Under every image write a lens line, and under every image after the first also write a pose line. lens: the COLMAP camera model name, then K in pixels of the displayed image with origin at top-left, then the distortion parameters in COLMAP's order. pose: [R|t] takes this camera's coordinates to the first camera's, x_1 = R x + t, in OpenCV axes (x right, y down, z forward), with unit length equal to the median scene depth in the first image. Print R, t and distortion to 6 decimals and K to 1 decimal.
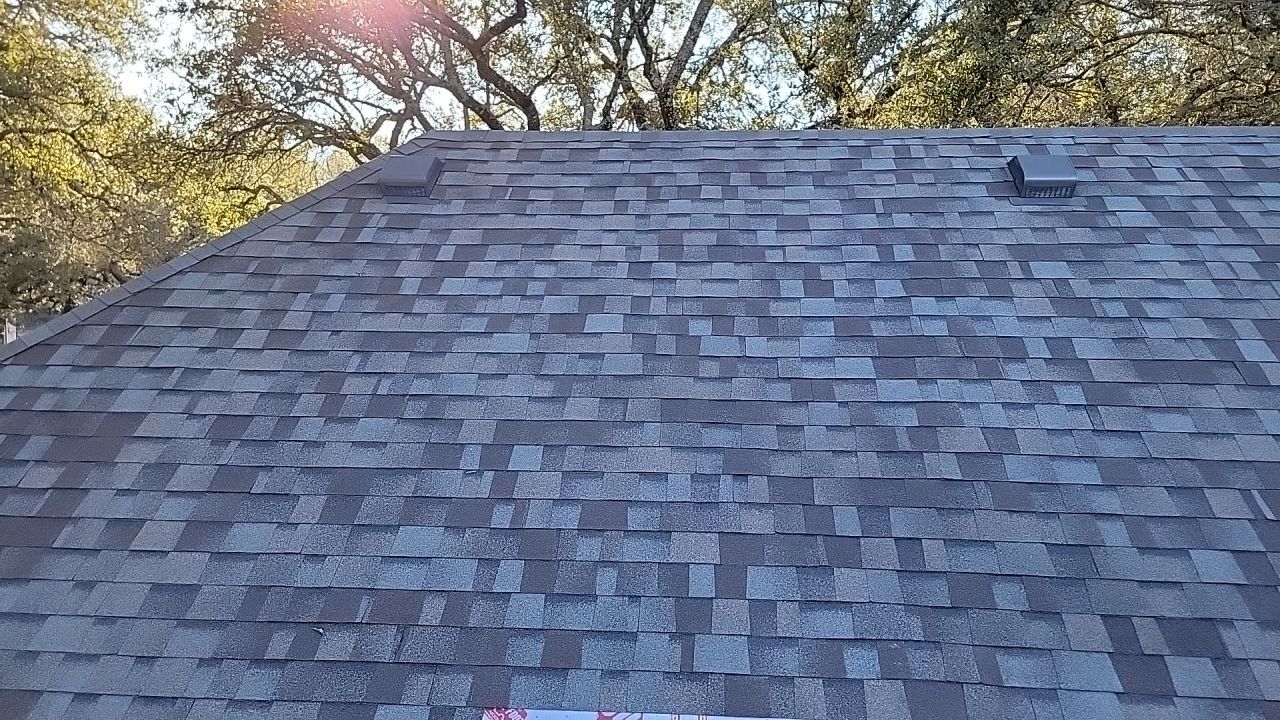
lens RADIAL K [[890.3, 0, 649.2], [0, 890.3, 365.1], [0, 0, 1]] dist [0.098660, -0.086048]
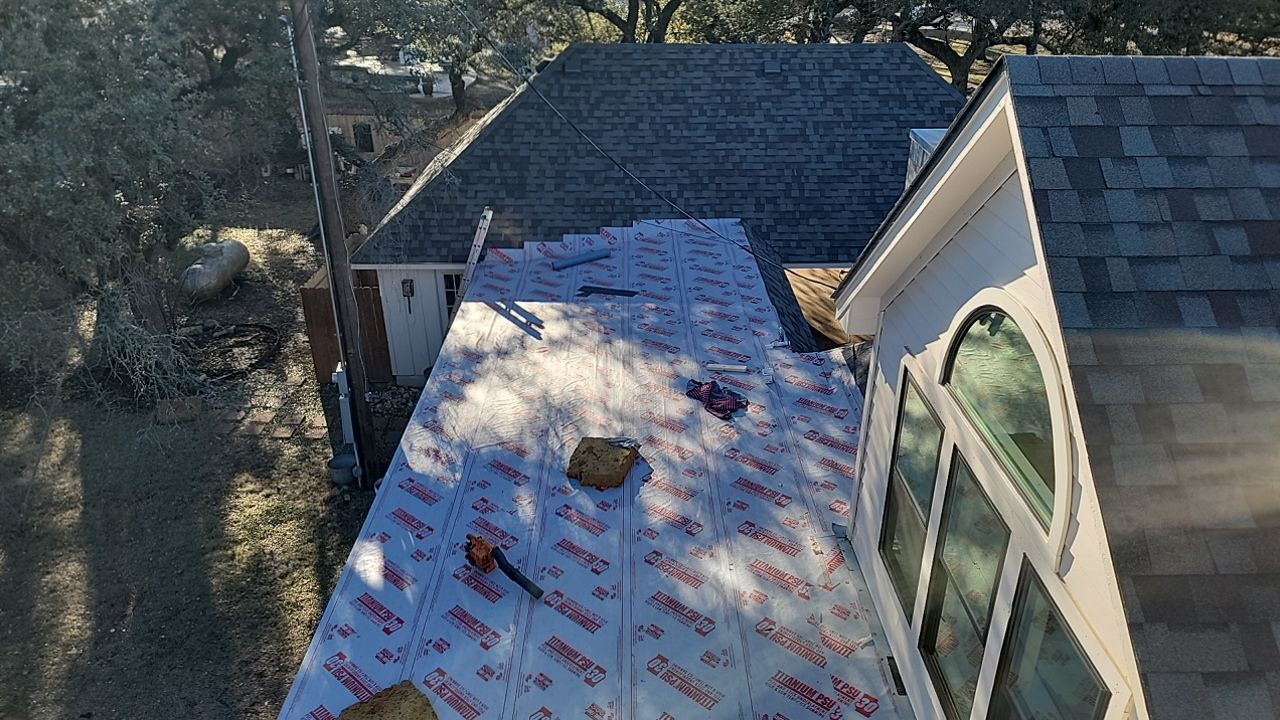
lens RADIAL K [[891.8, 0, 651.9], [0, 891.8, 376.6], [0, 0, 1]] dist [0.092441, -0.084881]
pose [[0.995780, -0.049745, 0.077115, -0.366883], [0.015798, 0.920708, 0.389932, -0.557739], [-0.090397, -0.387068, 0.917609, -2.879958]]
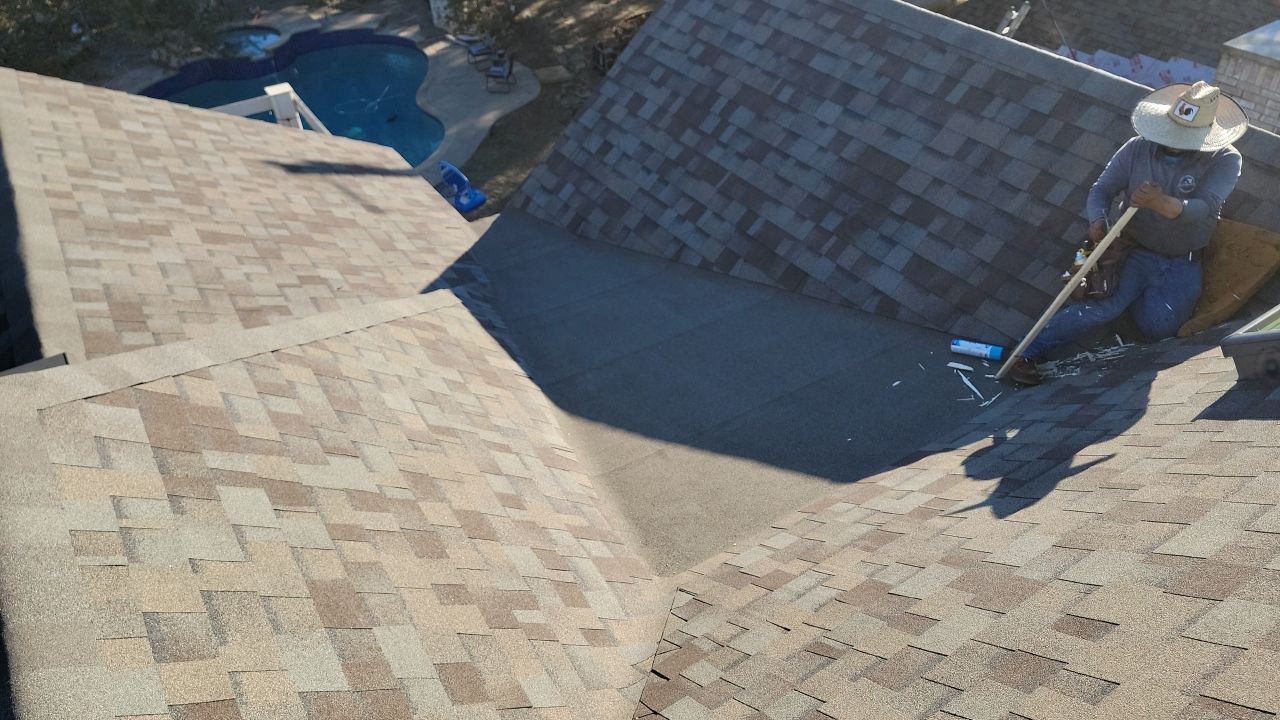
lens RADIAL K [[891.8, 0, 651.4], [0, 891.8, 370.5], [0, 0, 1]] dist [0.092441, -0.084881]
pose [[0.617926, 0.485437, -0.618481, 1.460637], [-0.027192, 0.799359, 0.600238, -0.860775], [0.785766, -0.354086, 0.507145, -3.238185]]
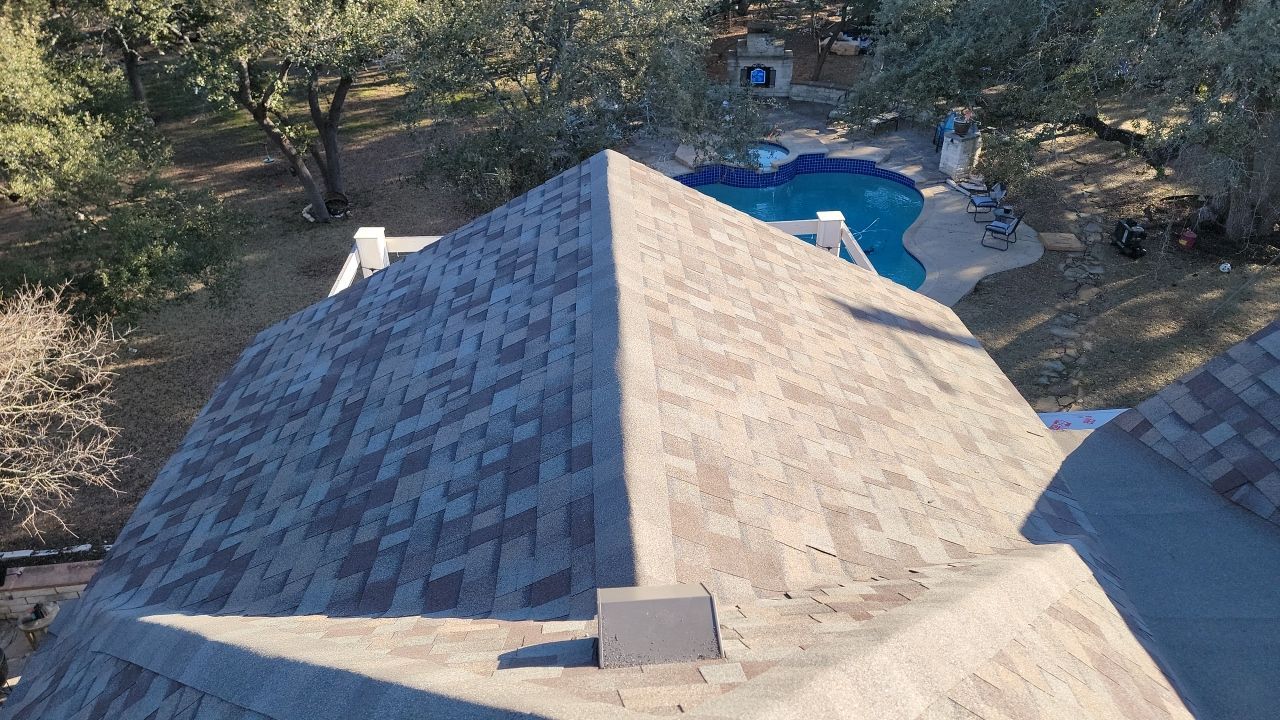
lens RADIAL K [[891.8, 0, 653.3], [0, 891.8, 374.4], [0, 0, 1]] dist [0.092441, -0.084881]
pose [[0.162109, 0.513432, -0.842679, 1.021536], [-0.062804, 0.857612, 0.510449, -0.759279], [0.984772, -0.029825, 0.171273, -3.348737]]
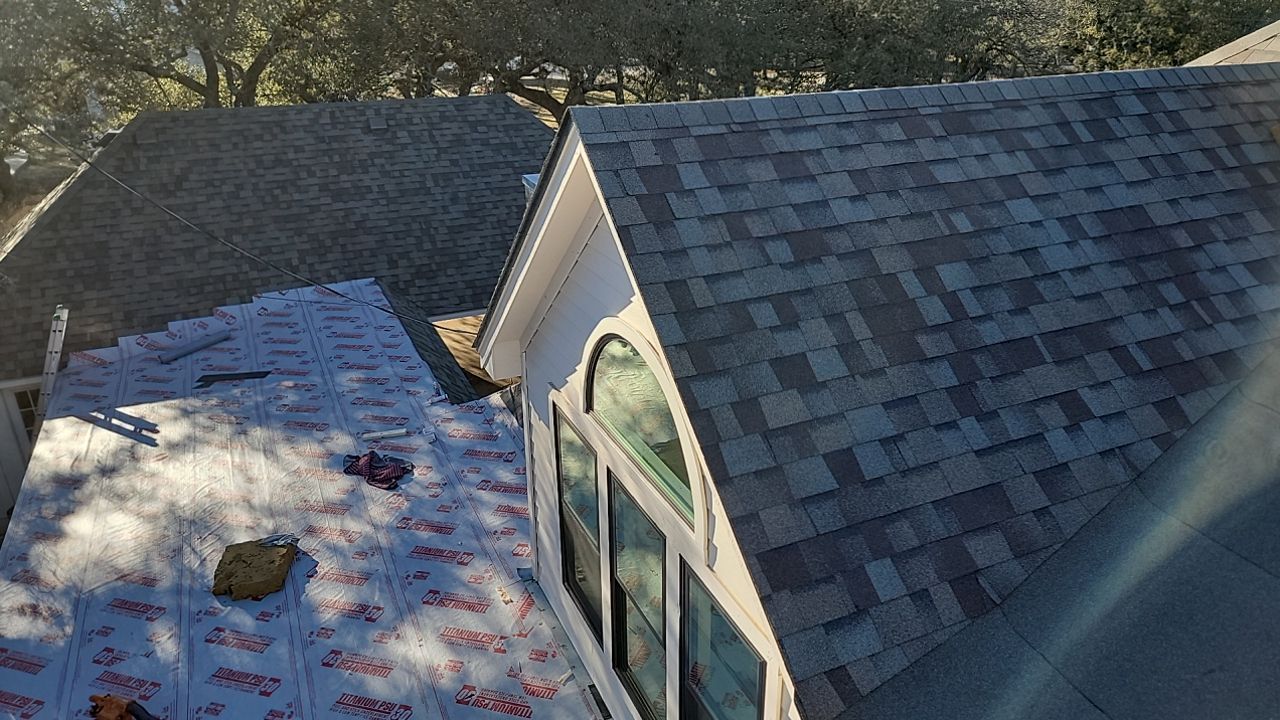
lens RADIAL K [[891.8, 0, 659.2], [0, 891.8, 365.4], [0, 0, 1]] dist [0.092441, -0.084881]
pose [[0.874269, -0.213201, 0.436117, -0.331658], [0.055444, 0.936370, 0.346609, -0.564326], [-0.482265, -0.278850, 0.830460, -2.887750]]
